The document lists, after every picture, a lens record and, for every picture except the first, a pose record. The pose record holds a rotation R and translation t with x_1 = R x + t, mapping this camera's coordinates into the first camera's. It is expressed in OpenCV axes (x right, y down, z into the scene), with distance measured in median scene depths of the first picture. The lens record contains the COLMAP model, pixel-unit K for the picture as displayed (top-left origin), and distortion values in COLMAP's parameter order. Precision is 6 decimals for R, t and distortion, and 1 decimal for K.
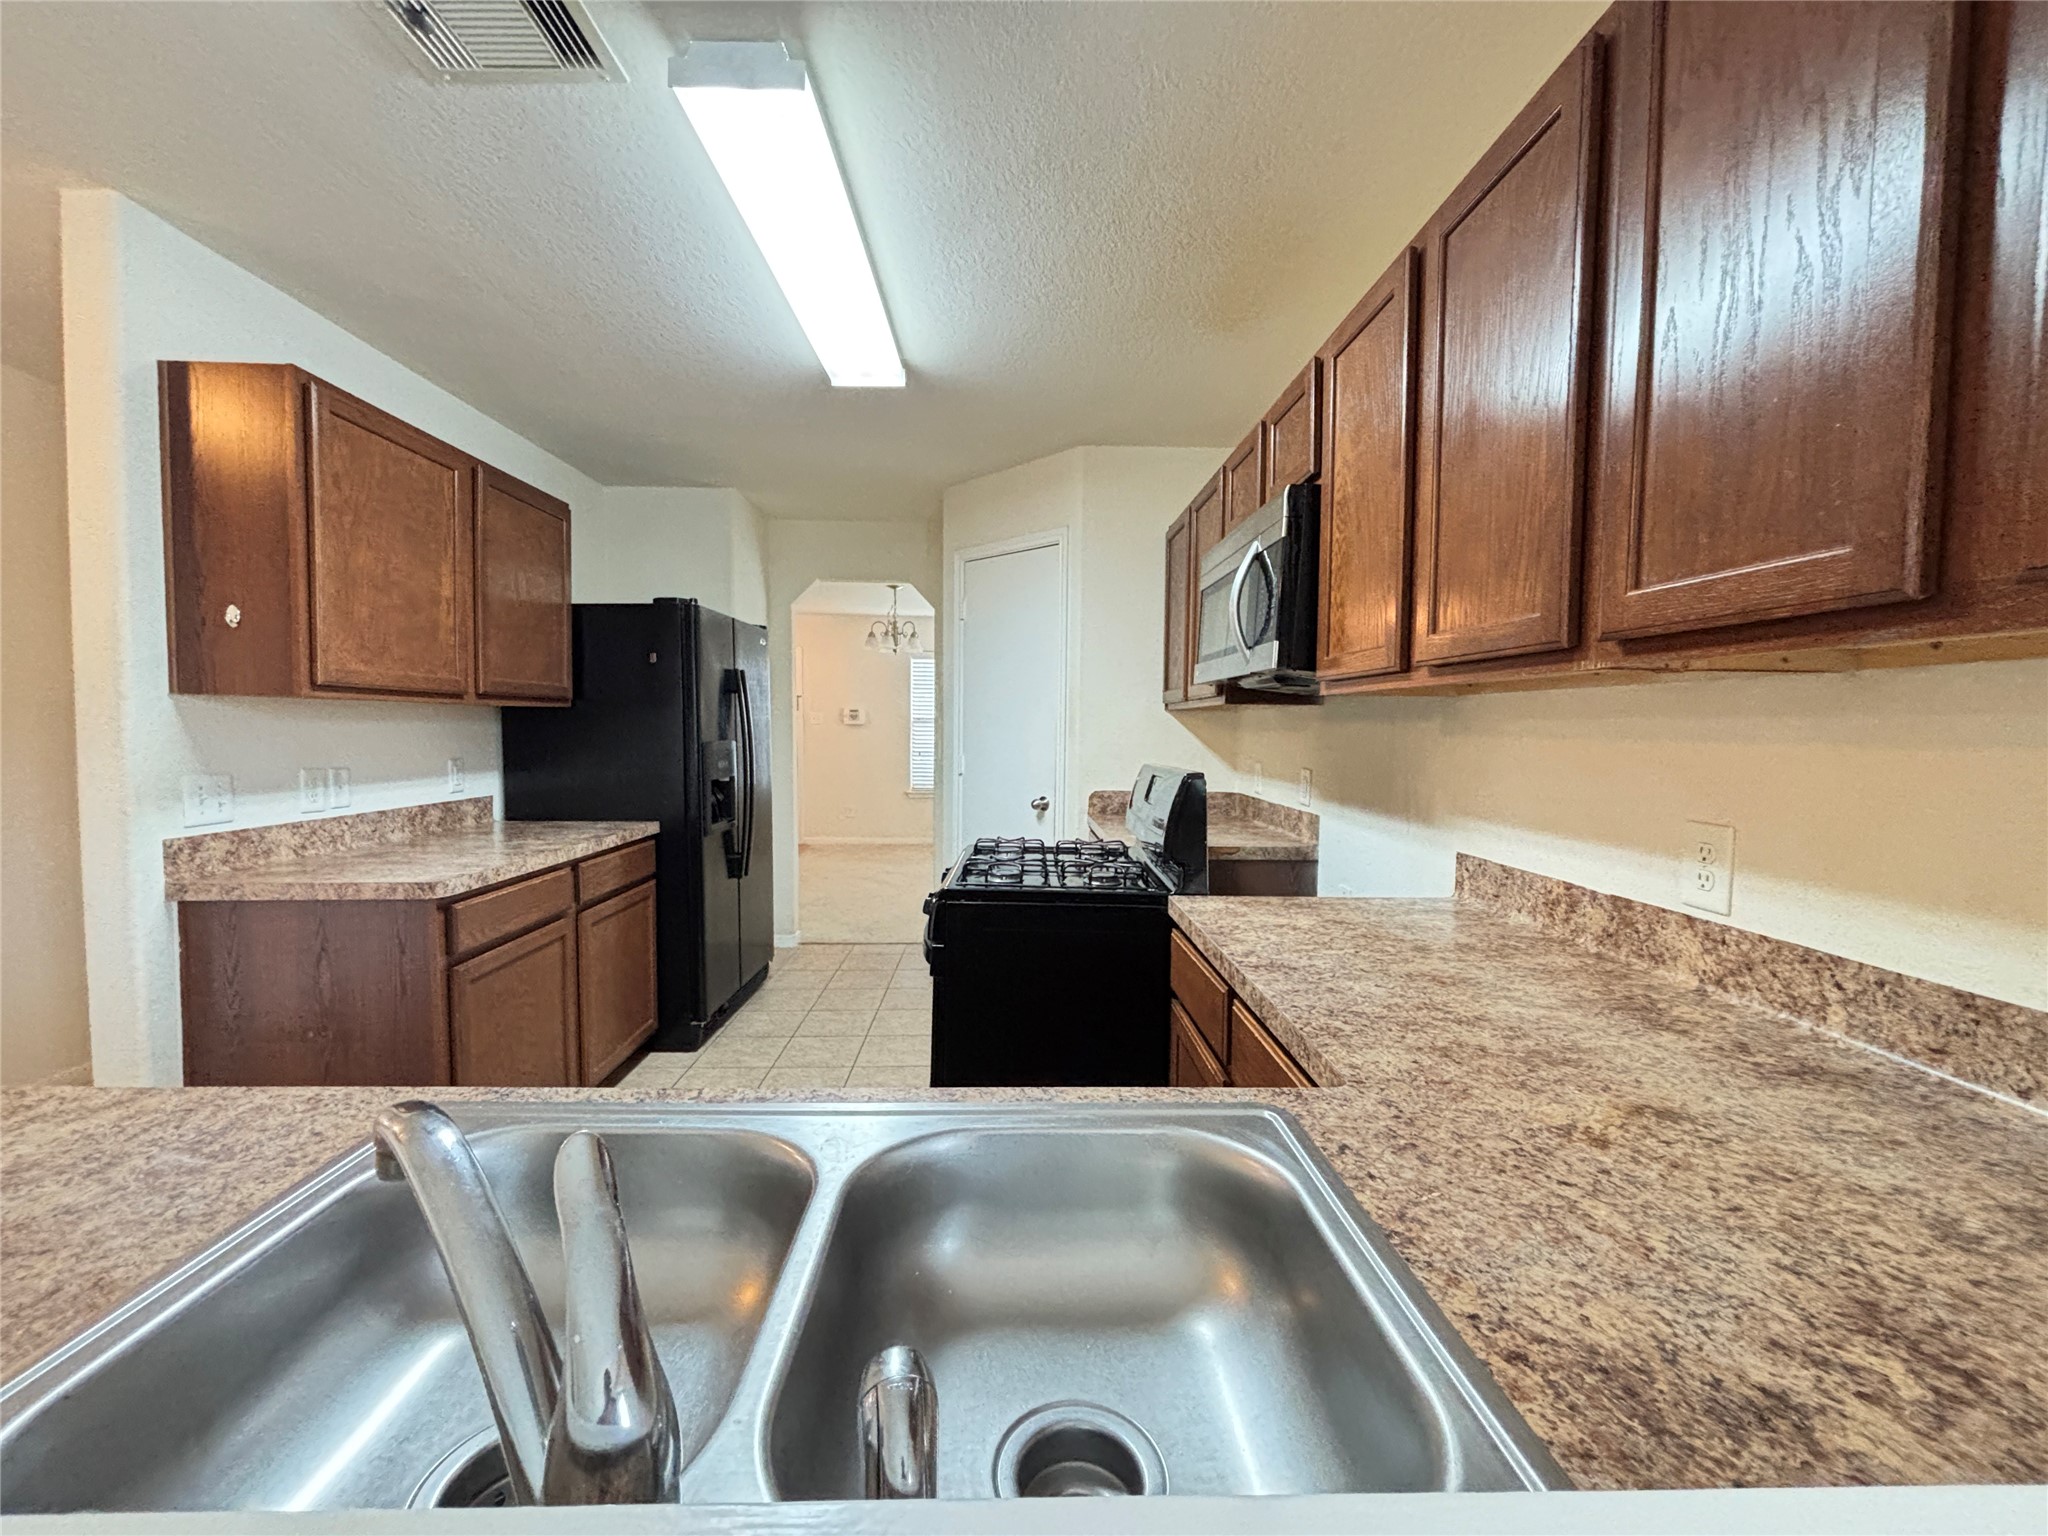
lens RADIAL K [[822.9, 0, 1017.8], [0, 822.9, 767.0], [0, 0, 1]] dist [0.003223, -0.000415]
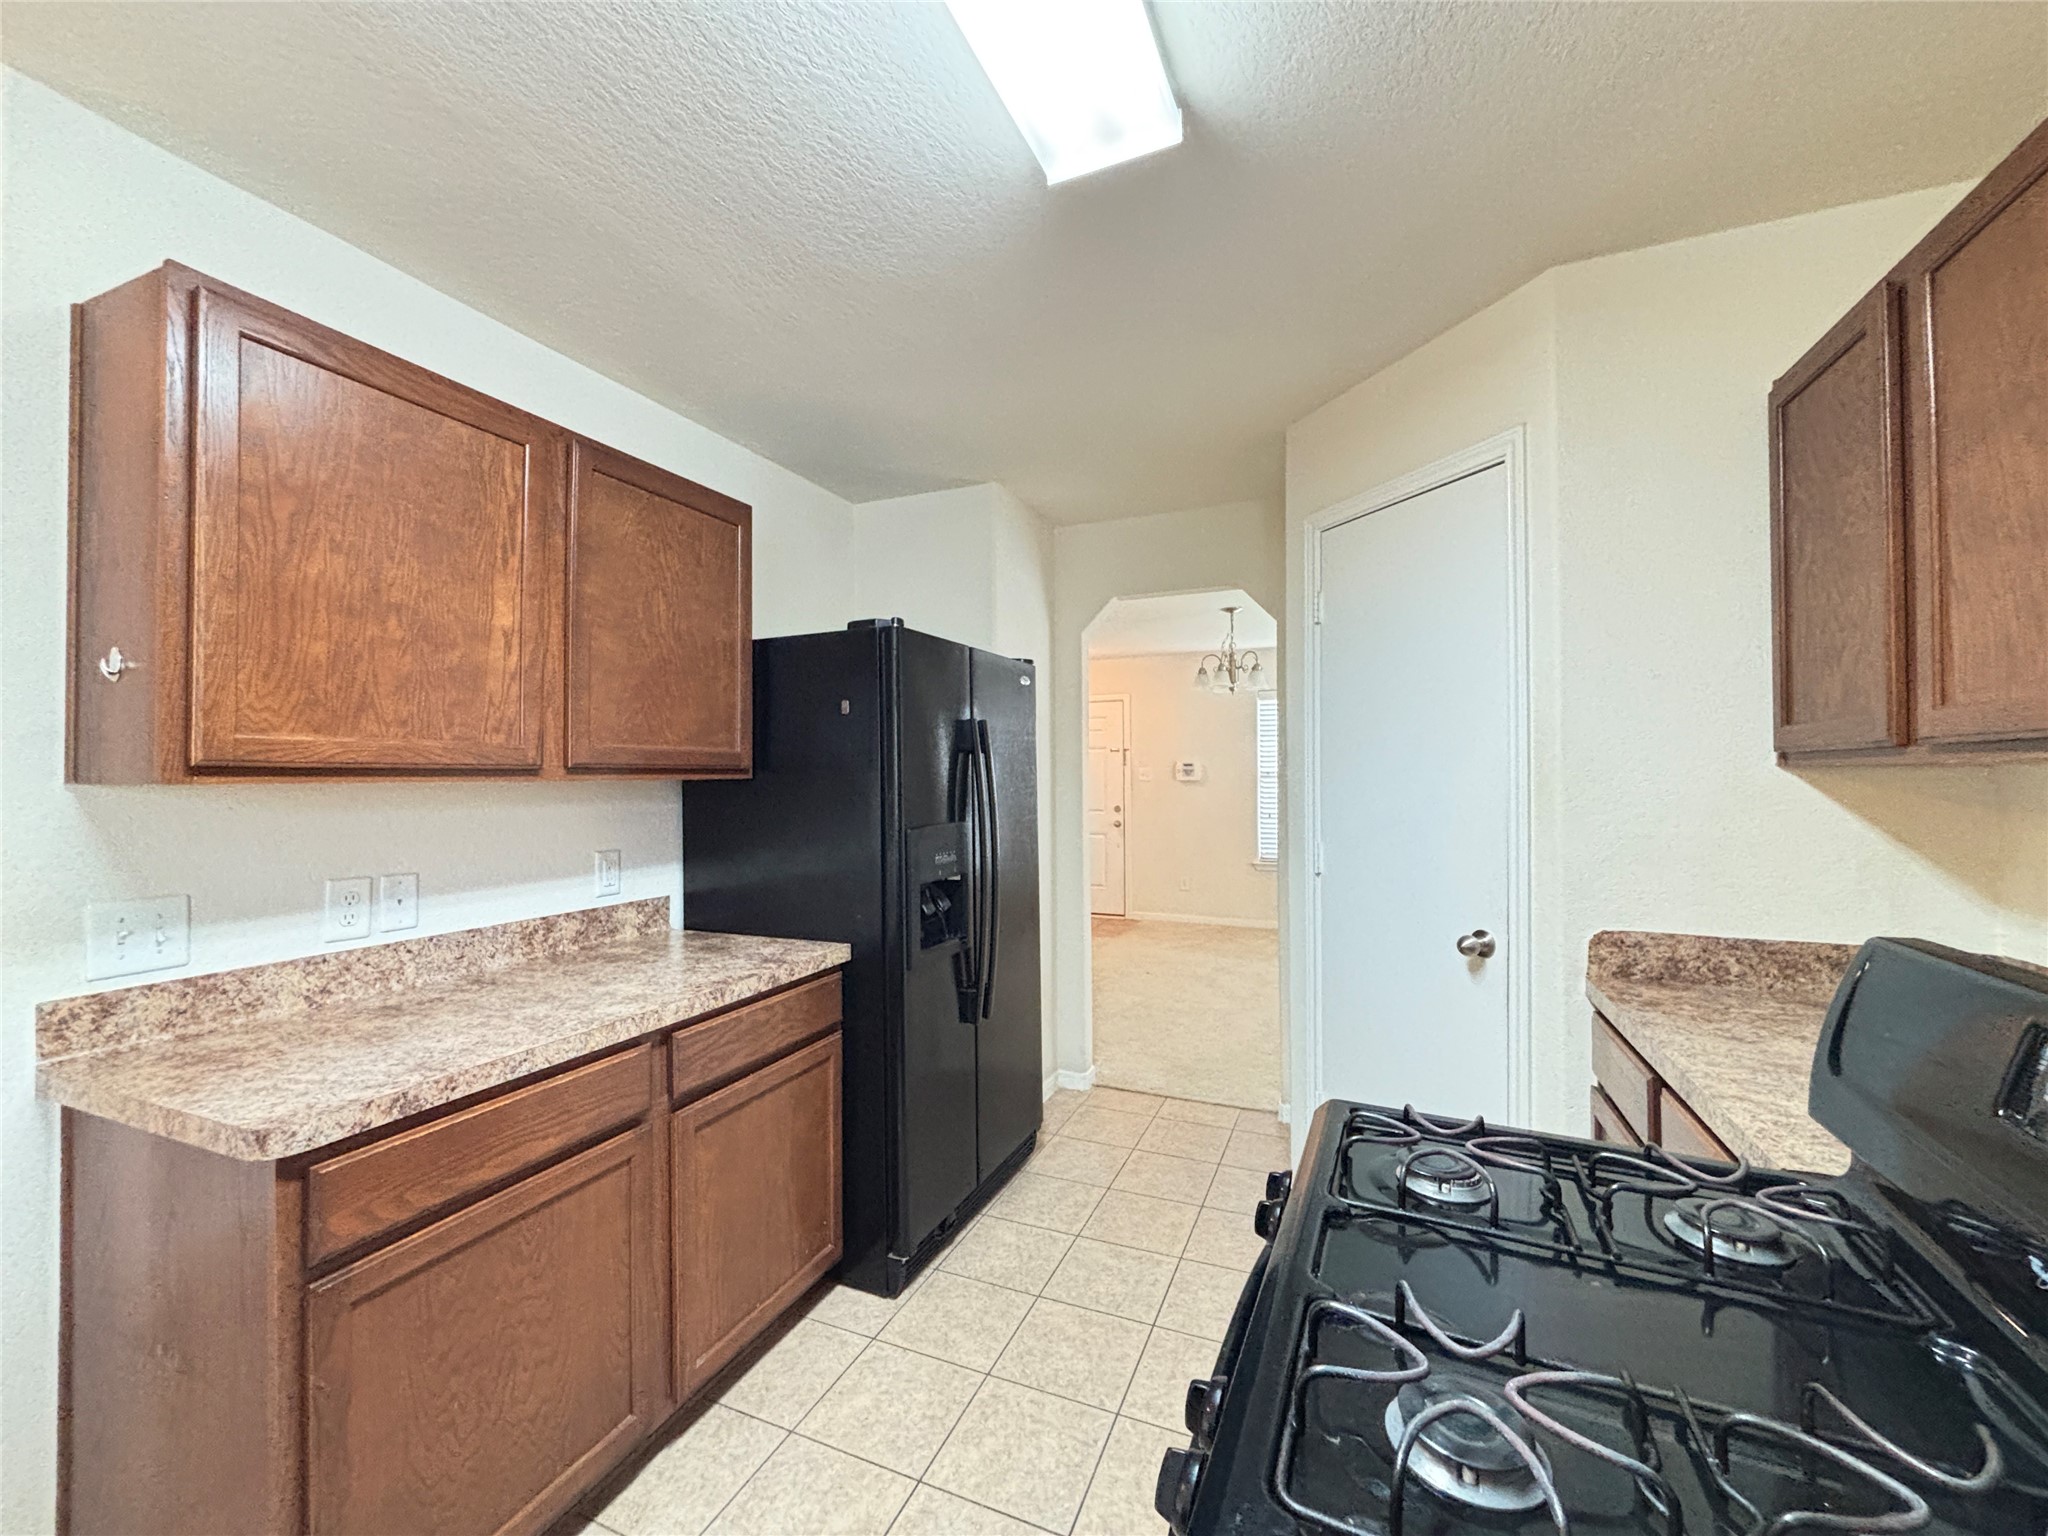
lens RADIAL K [[822.9, 0, 1018.5], [0, 822.9, 766.1], [0, 0, 1]] dist [0.003223, -0.000415]
pose [[0.909674, -0.017906, -0.414937, -0.023774], [-0.007554, 0.998192, -0.059636, -0.047021], [0.415255, 0.057384, 0.907893, 0.482140]]
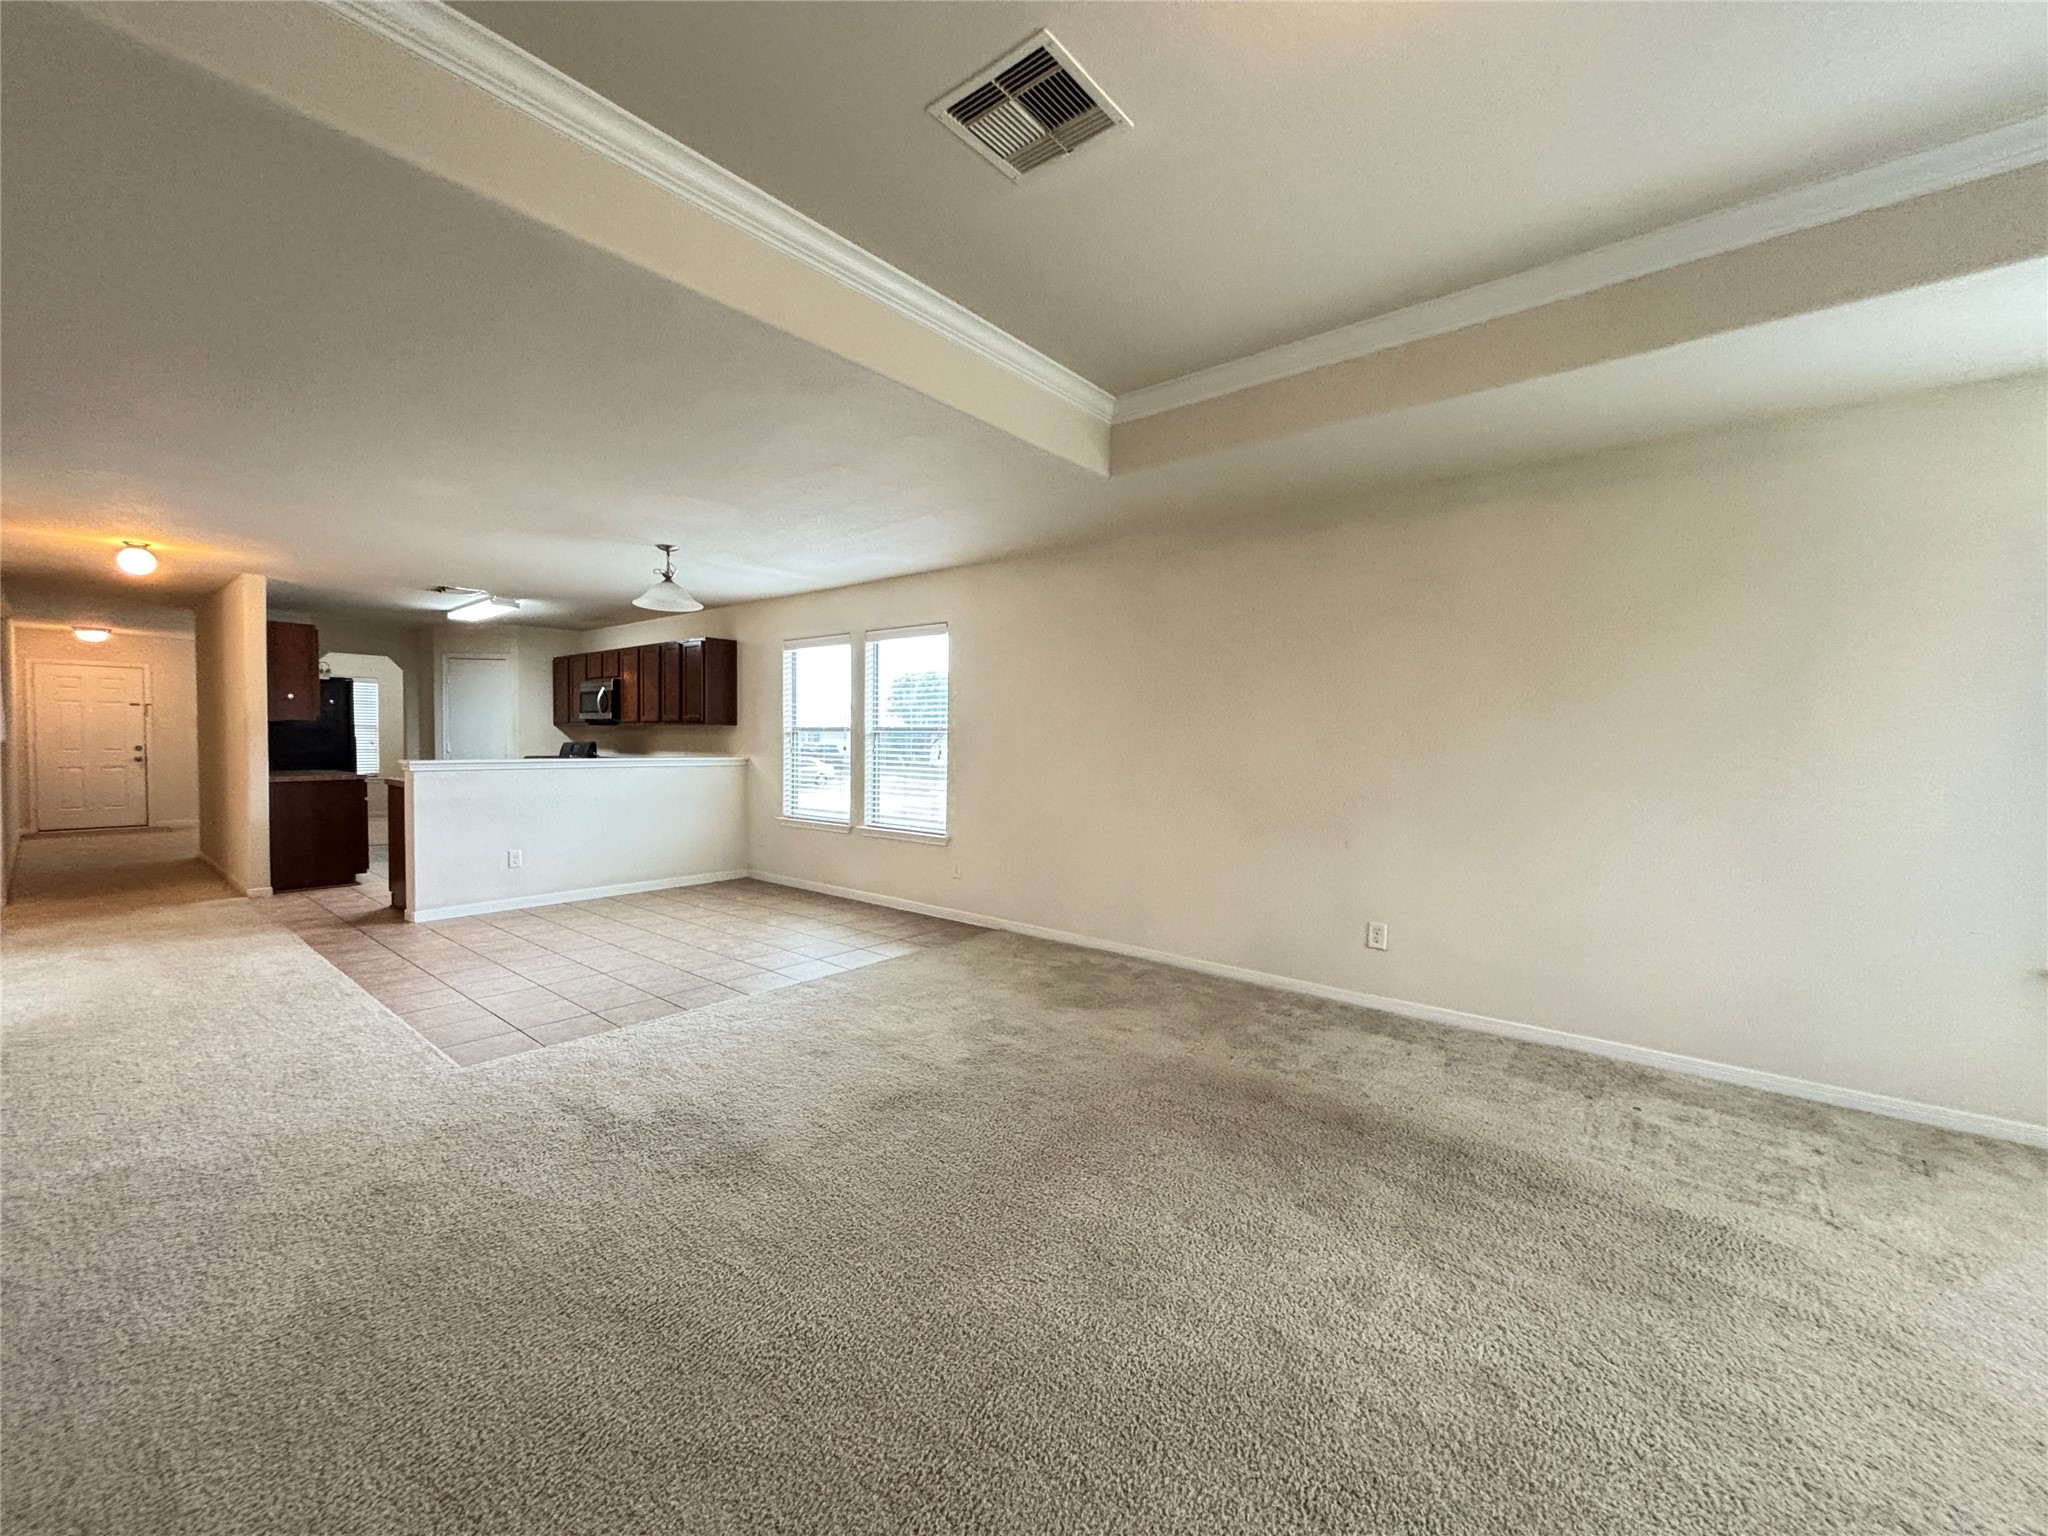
lens RADIAL K [[822.9, 0, 1044.2], [0, 822.9, 775.0], [0, 0, 1]] dist [0.003223, -0.000415]
pose [[0.646984, -0.033943, 0.761748, -1.042830], [0.029790, 0.999371, 0.019230, 0.113914], [-0.761921, 0.010251, 0.647588, -2.415418]]
